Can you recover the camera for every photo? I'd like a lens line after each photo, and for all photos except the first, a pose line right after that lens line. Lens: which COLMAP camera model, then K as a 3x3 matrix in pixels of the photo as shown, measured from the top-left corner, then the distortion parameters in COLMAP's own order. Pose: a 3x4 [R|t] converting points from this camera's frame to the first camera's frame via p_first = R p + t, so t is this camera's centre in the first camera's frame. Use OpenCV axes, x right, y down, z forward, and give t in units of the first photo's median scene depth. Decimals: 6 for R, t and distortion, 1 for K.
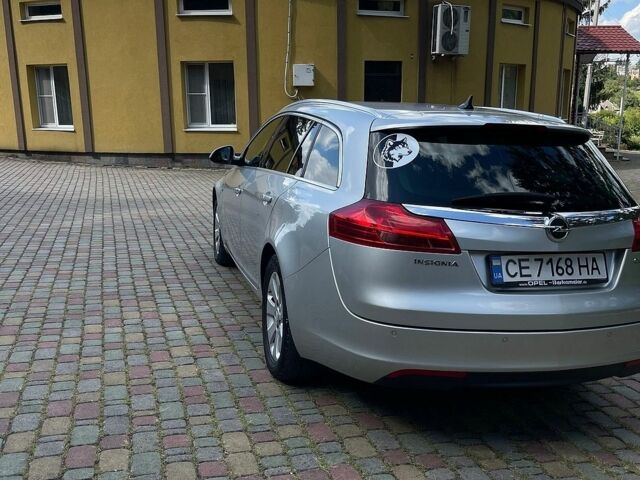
lens RADIAL K [[642.5, 0, 320.0], [0, 642.5, 240.0], [0, 0, 1]] dist [0.080010, -0.134945]
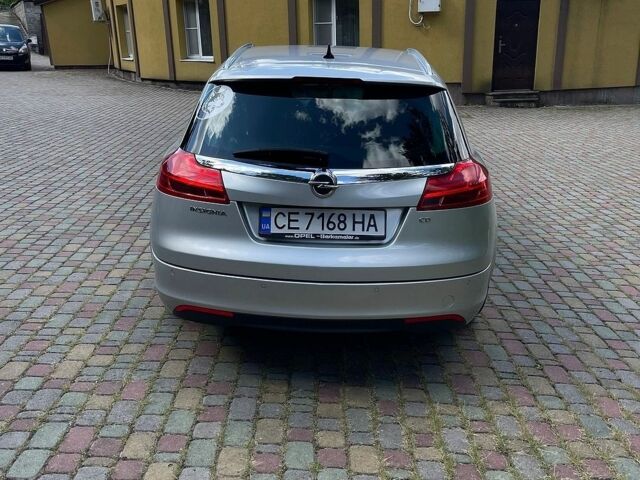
lens RADIAL K [[642.5, 0, 320.0], [0, 642.5, 240.0], [0, 0, 1]] dist [0.080010, -0.134945]
pose [[0.958812, 0.069382, -0.275437, 0.629356], [-0.038399, 0.992468, 0.116331, -0.047505], [0.281434, -0.100963, 0.954255, 0.014167]]
